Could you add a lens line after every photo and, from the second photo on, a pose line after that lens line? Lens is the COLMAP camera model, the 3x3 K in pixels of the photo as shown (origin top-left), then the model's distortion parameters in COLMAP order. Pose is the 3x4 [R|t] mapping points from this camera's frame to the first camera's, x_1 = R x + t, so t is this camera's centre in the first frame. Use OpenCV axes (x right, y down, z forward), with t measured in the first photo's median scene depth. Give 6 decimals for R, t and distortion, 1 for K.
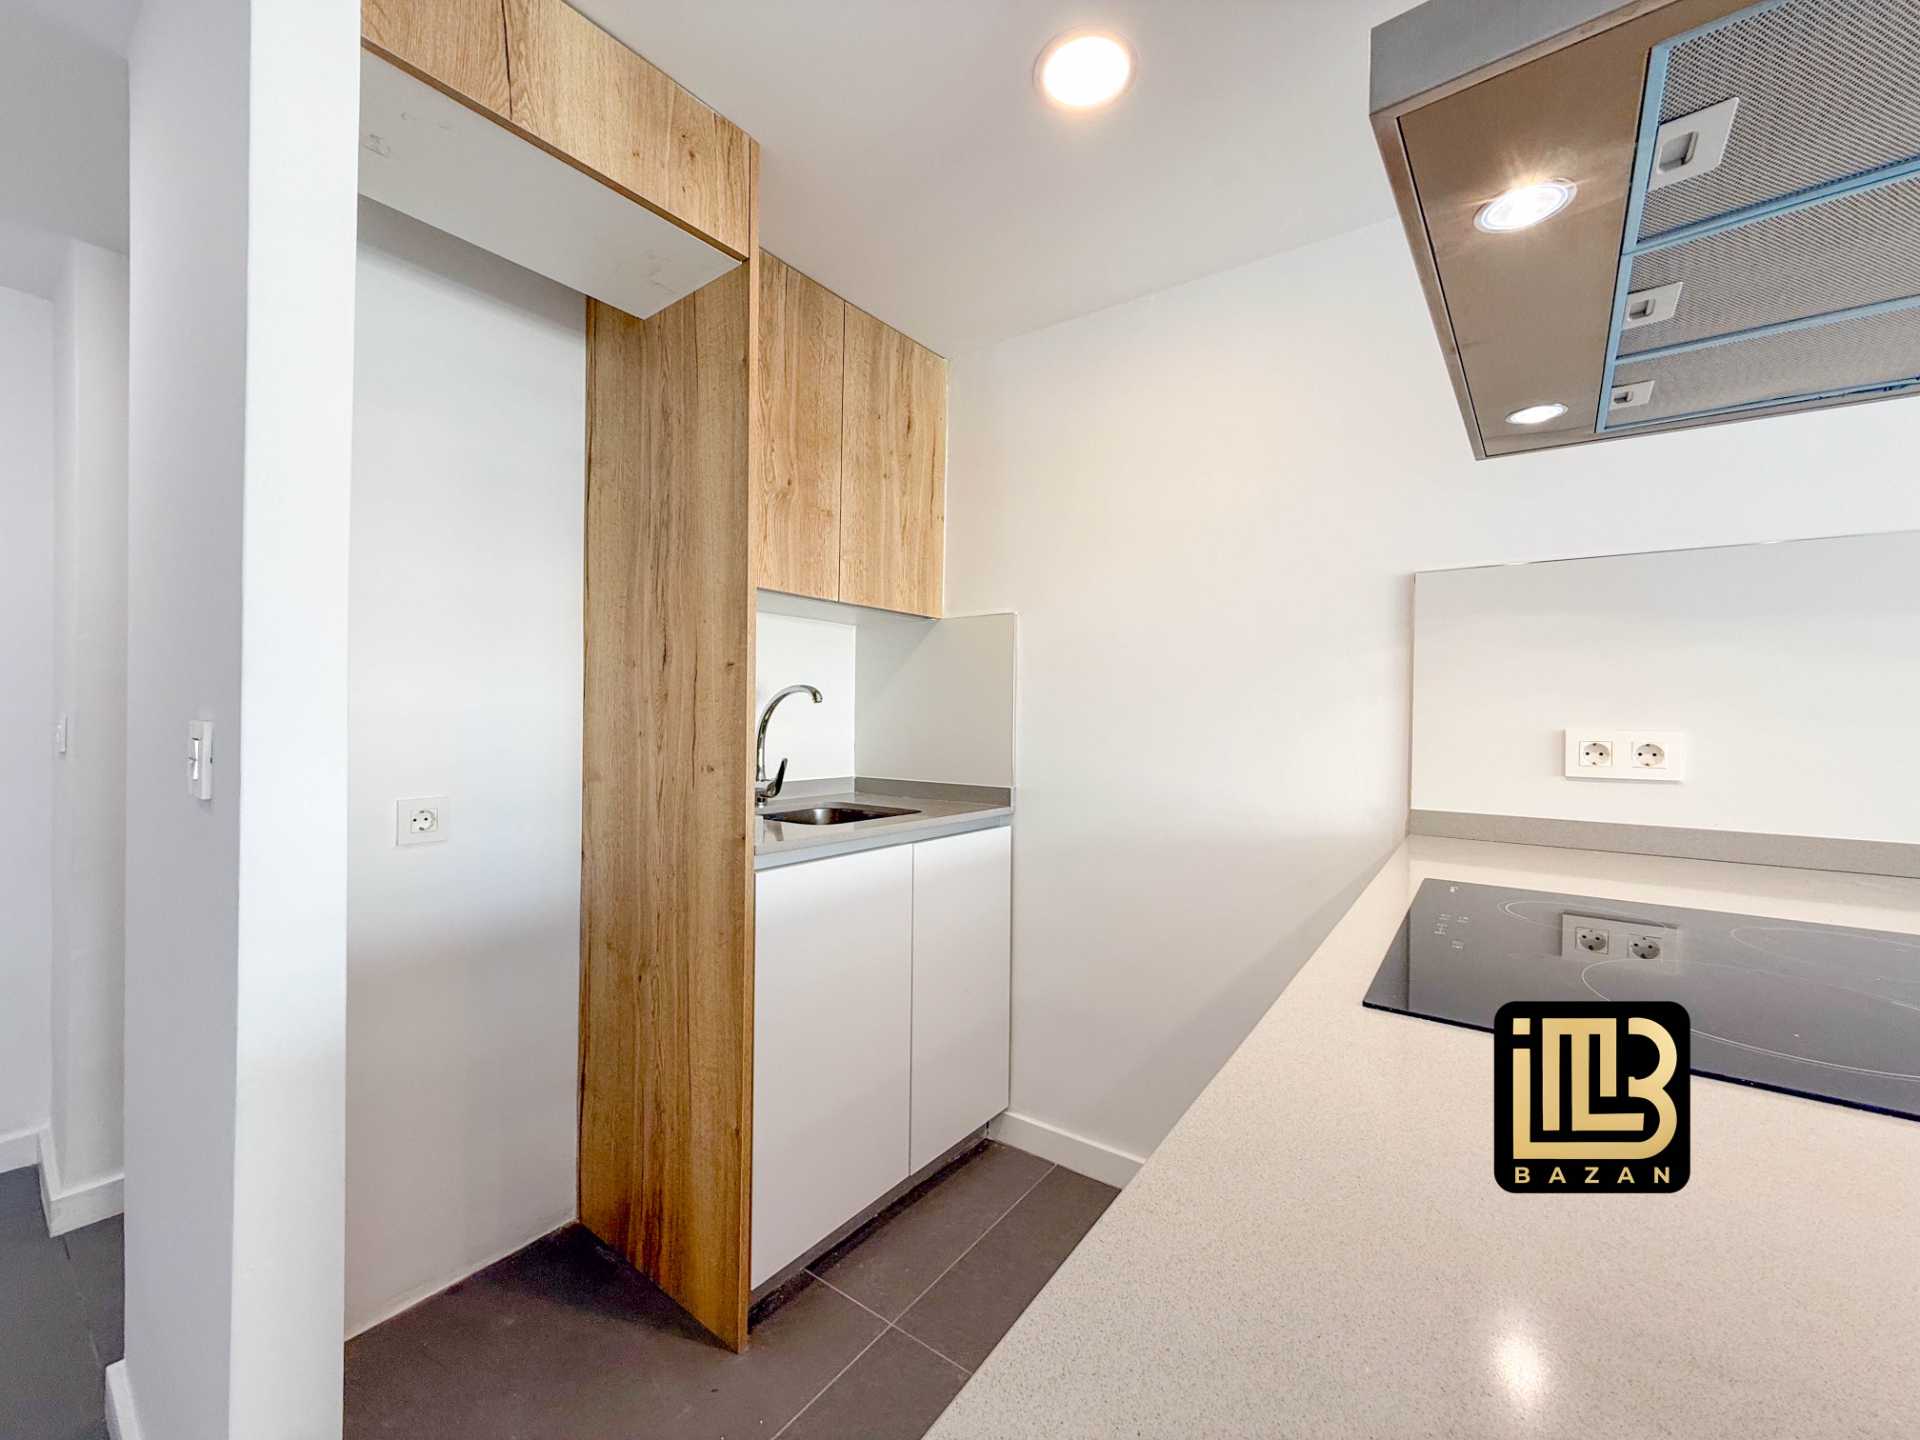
lens RADIAL K [[764.8, 0, 957.0], [0, 764.8, 723.5], [0, 0, 1]] dist [-0.000423, 0.000241]
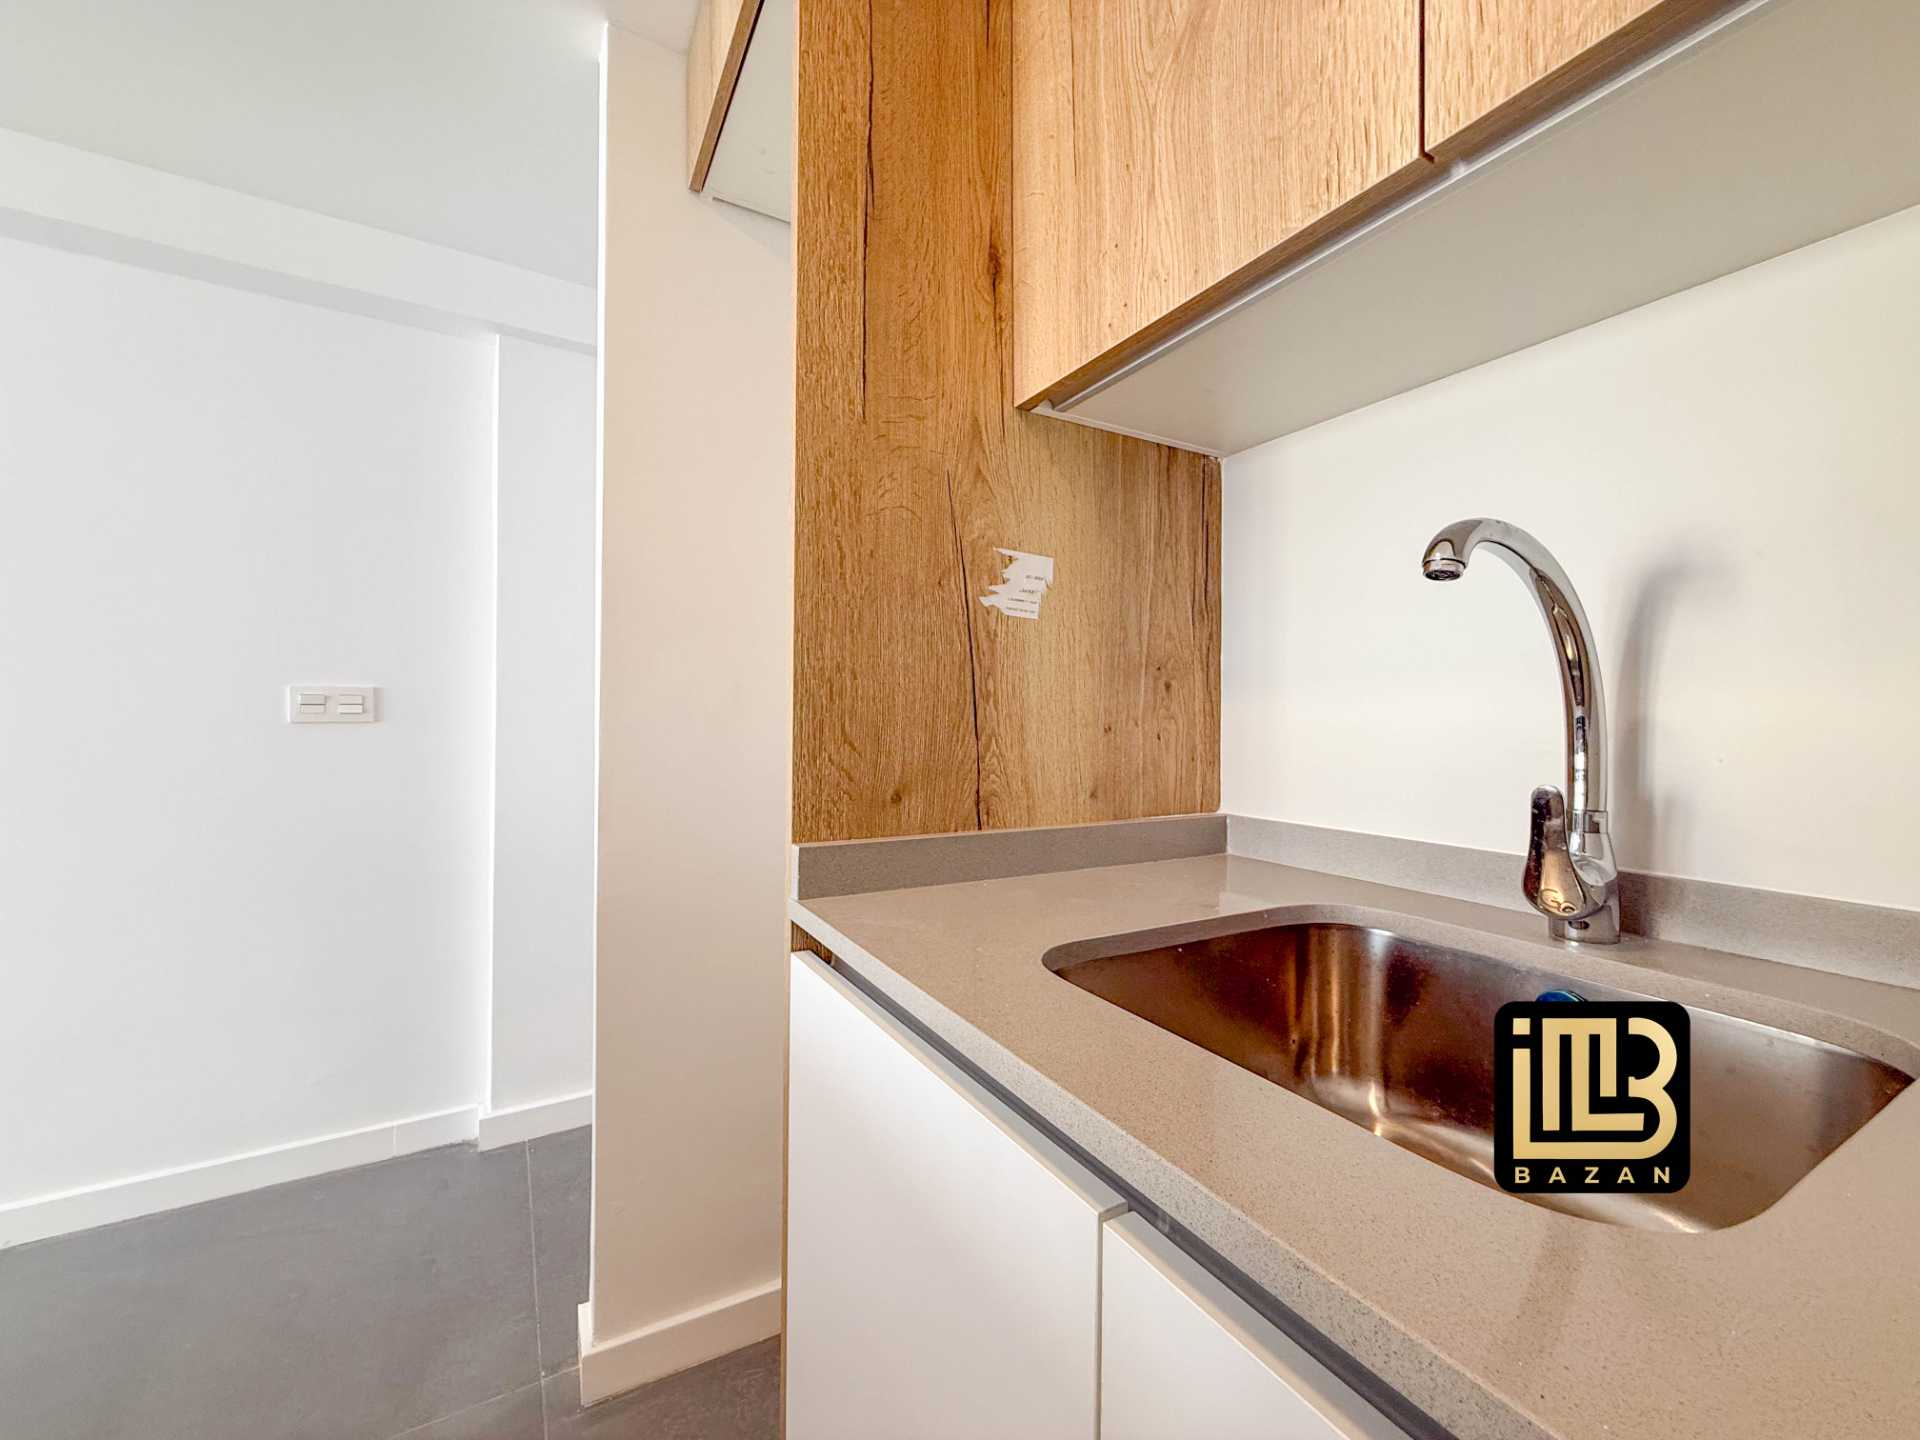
lens RADIAL K [[764.8, 0, 958.9], [0, 764.8, 723.9], [0, 0, 1]] dist [-0.000423, 0.000241]
pose [[0.930449, -0.006905, -0.366355, -0.195323], [0.003569, 0.999946, -0.009782, -0.522279], [0.366403, 0.007794, 0.930424, 0.163607]]
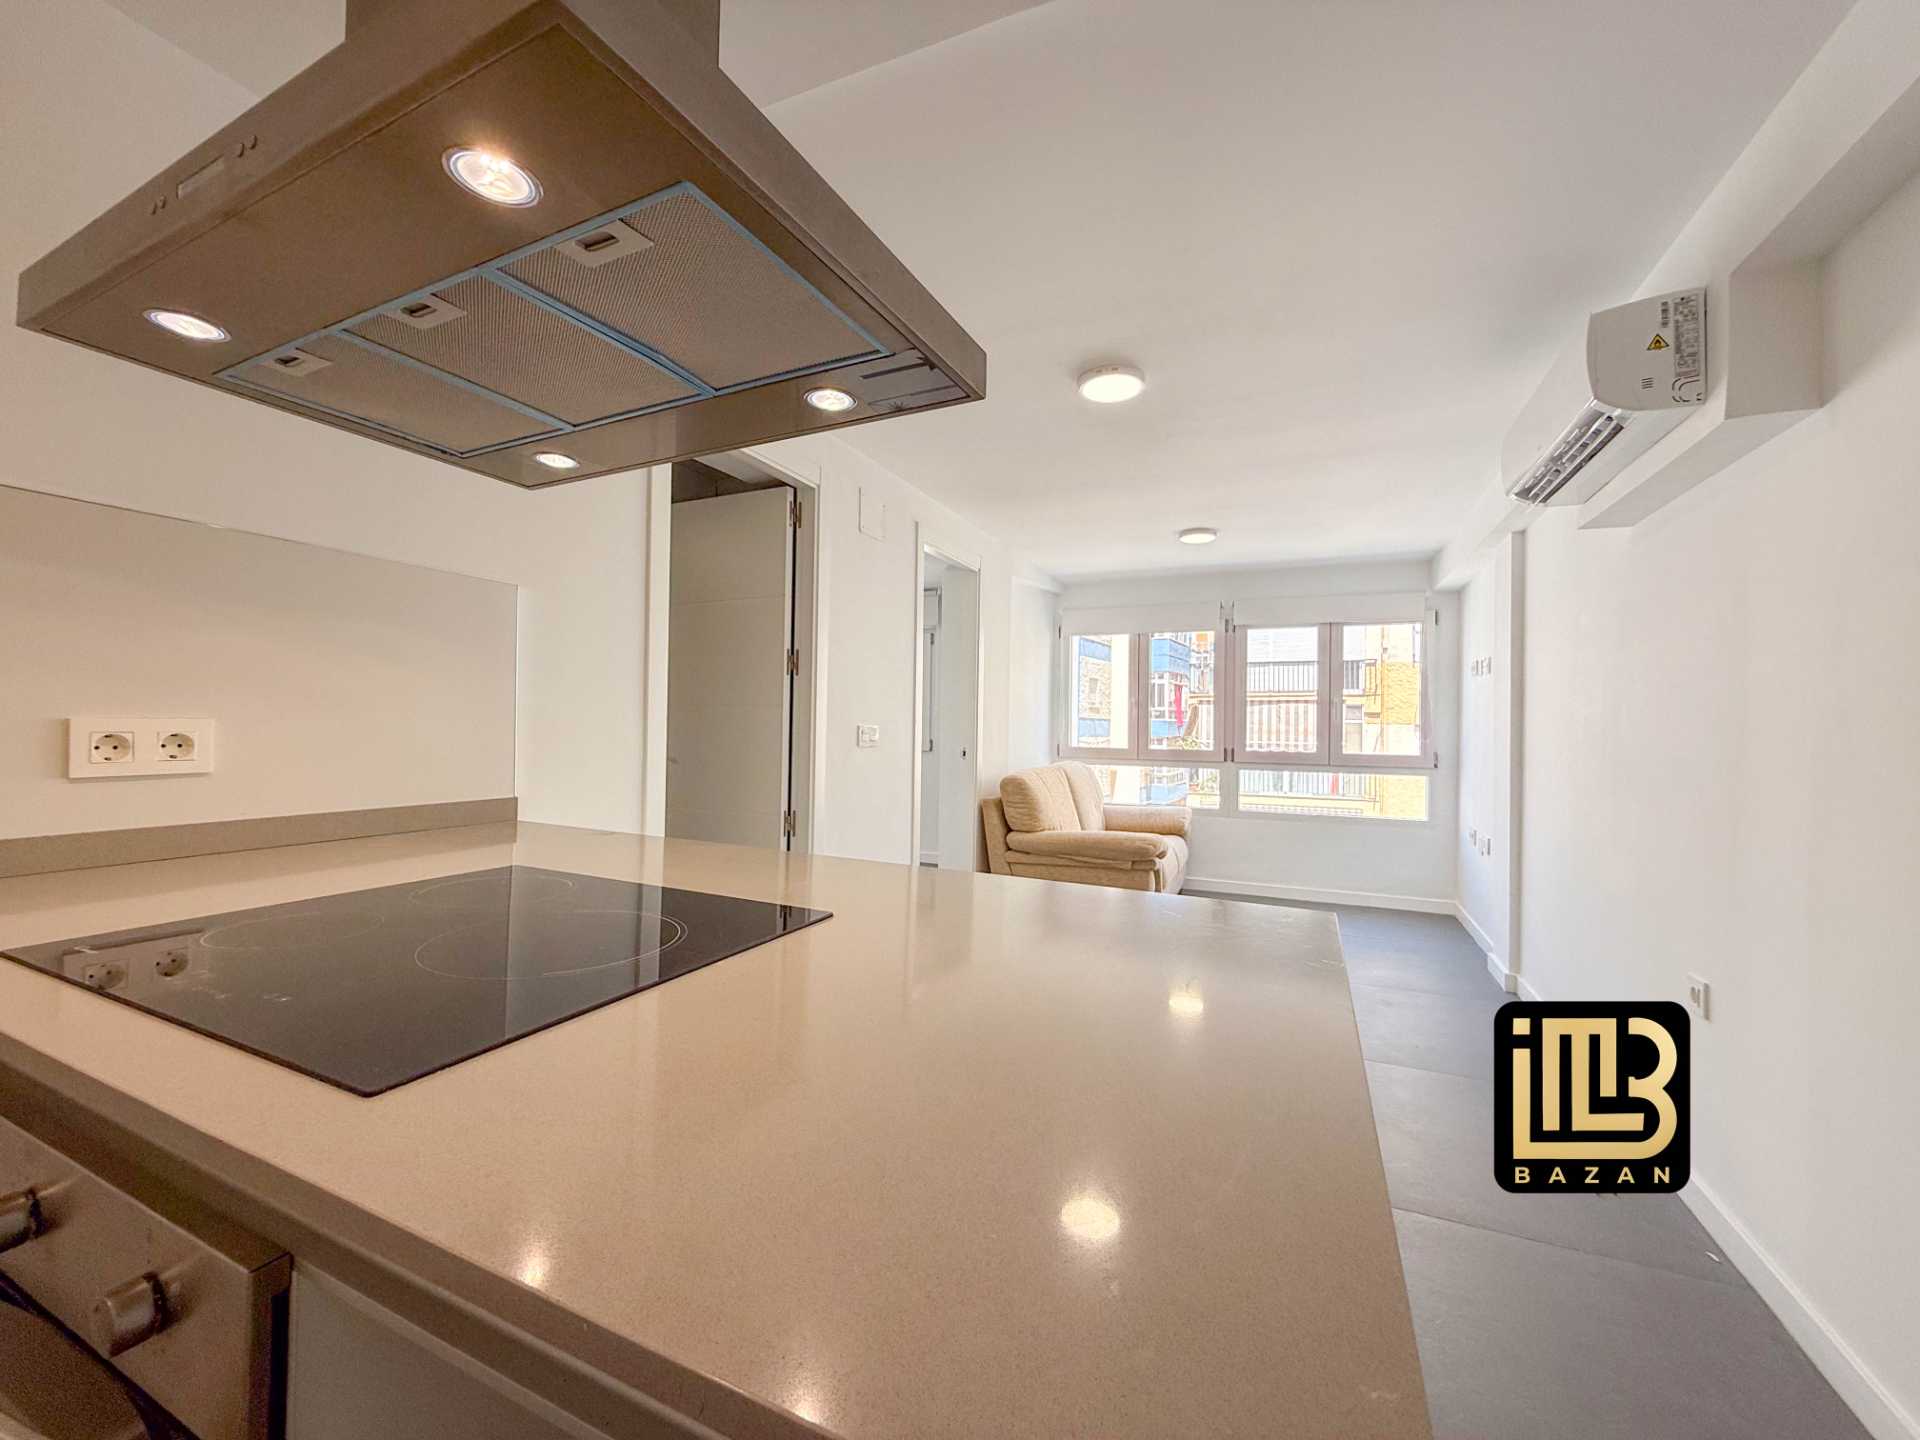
lens RADIAL K [[764.8, 0, 956.0], [0, 764.8, 722.8], [0, 0, 1]] dist [-0.000423, 0.000241]
pose [[-0.198763, -0.008120, 0.980014, -0.114333], [-0.012843, 0.999901, 0.005680, -0.002229], [-0.979963, -0.011458, -0.198848, 0.223671]]
